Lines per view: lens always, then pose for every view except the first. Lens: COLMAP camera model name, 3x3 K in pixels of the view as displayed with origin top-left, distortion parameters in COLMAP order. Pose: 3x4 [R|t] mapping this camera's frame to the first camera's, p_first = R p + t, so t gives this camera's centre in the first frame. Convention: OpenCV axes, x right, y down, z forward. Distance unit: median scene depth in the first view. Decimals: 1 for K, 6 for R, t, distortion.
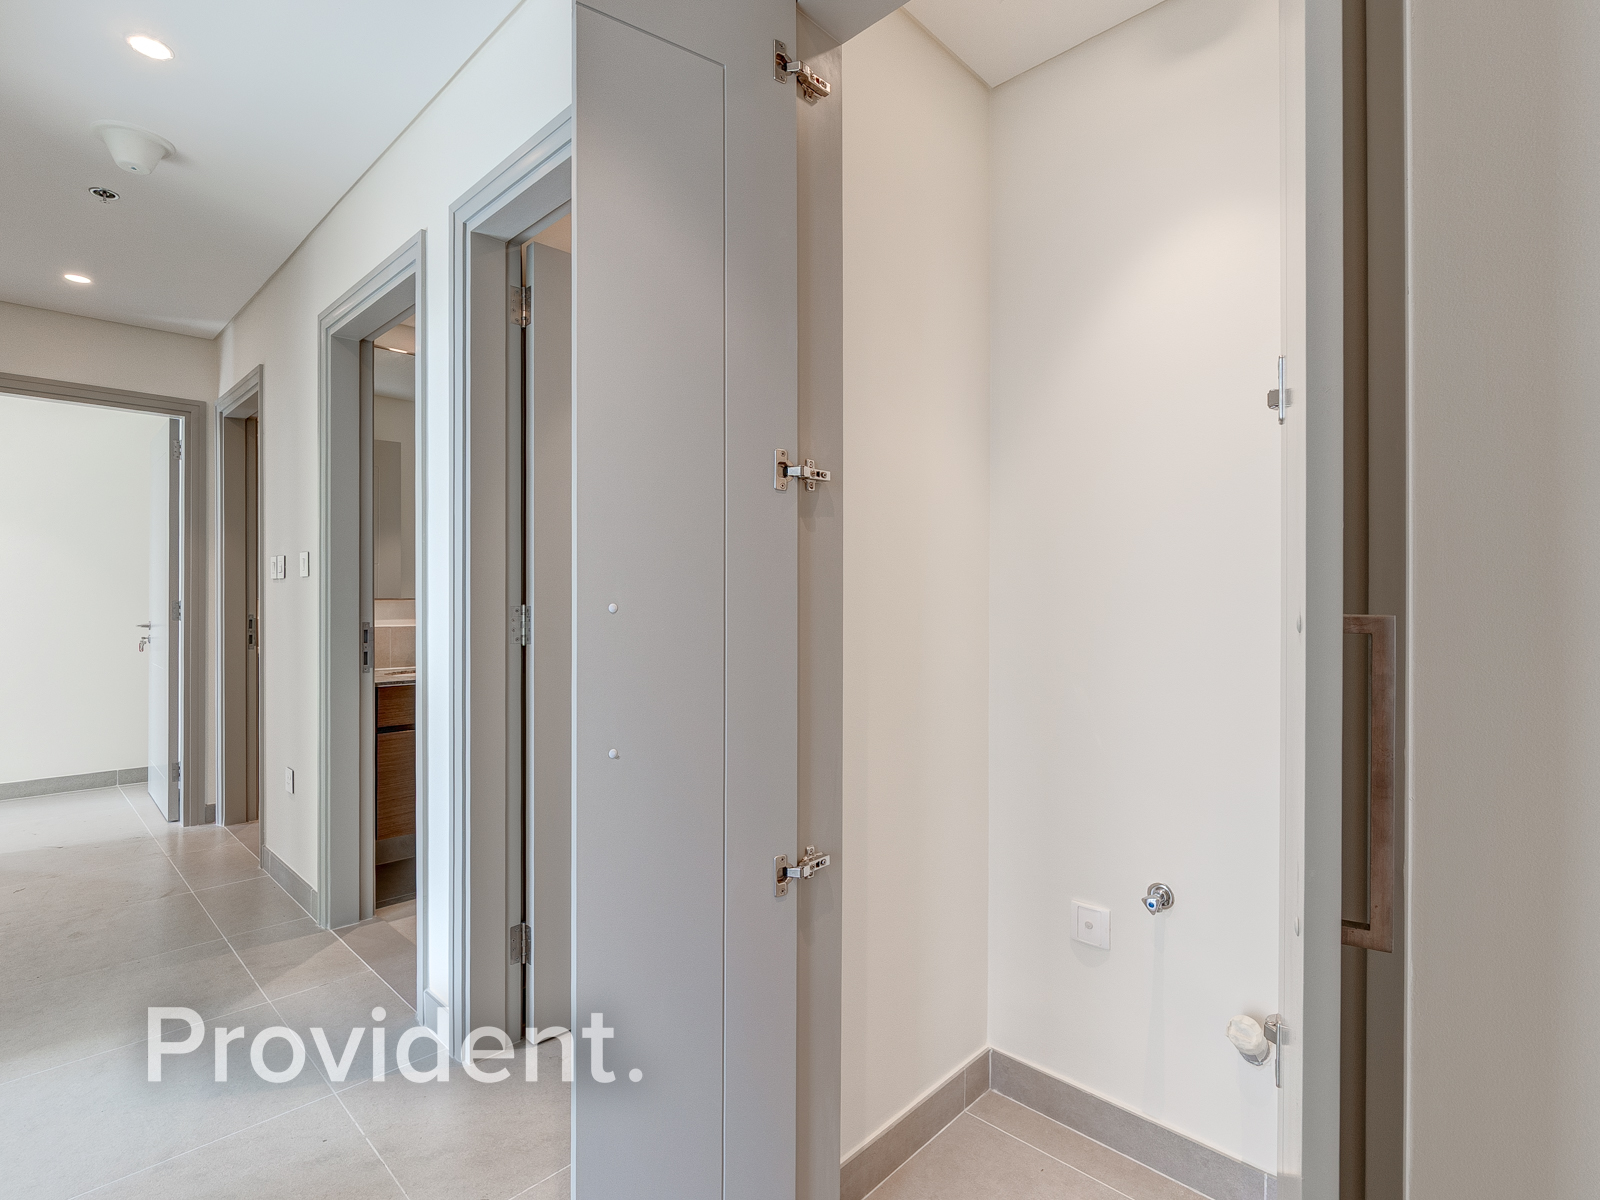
lens RADIAL K [[782.6, 0, 793.7], [0, 782.6, 595.4], [0, 0, 1]] dist [-0.009203, 0.002136]
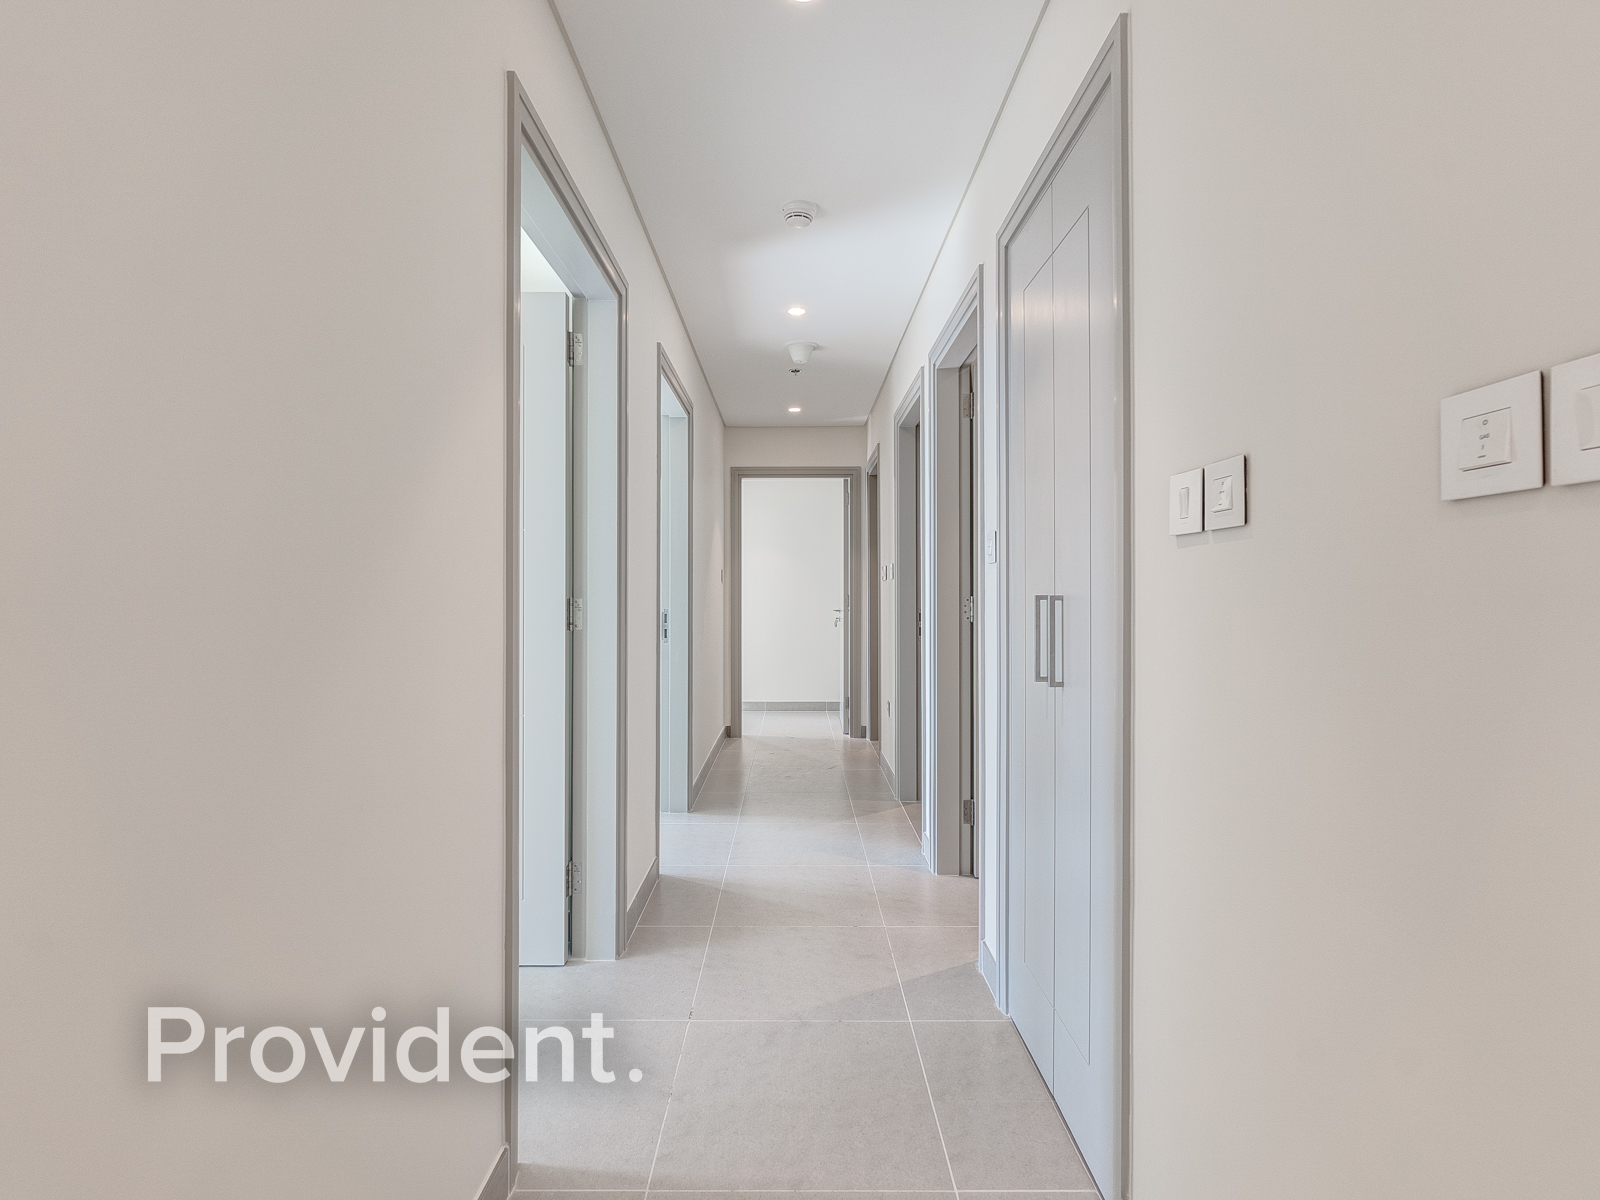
lens RADIAL K [[782.6, 0, 802.3], [0, 782.6, 595.4], [0, 0, 1]] dist [-0.009203, 0.002136]
pose [[0.698843, 0.000584, -0.715275, 0.299154], [0.004613, 0.999975, 0.005324, 0.000322], [0.715261, -0.007020, 0.698823, -0.187987]]
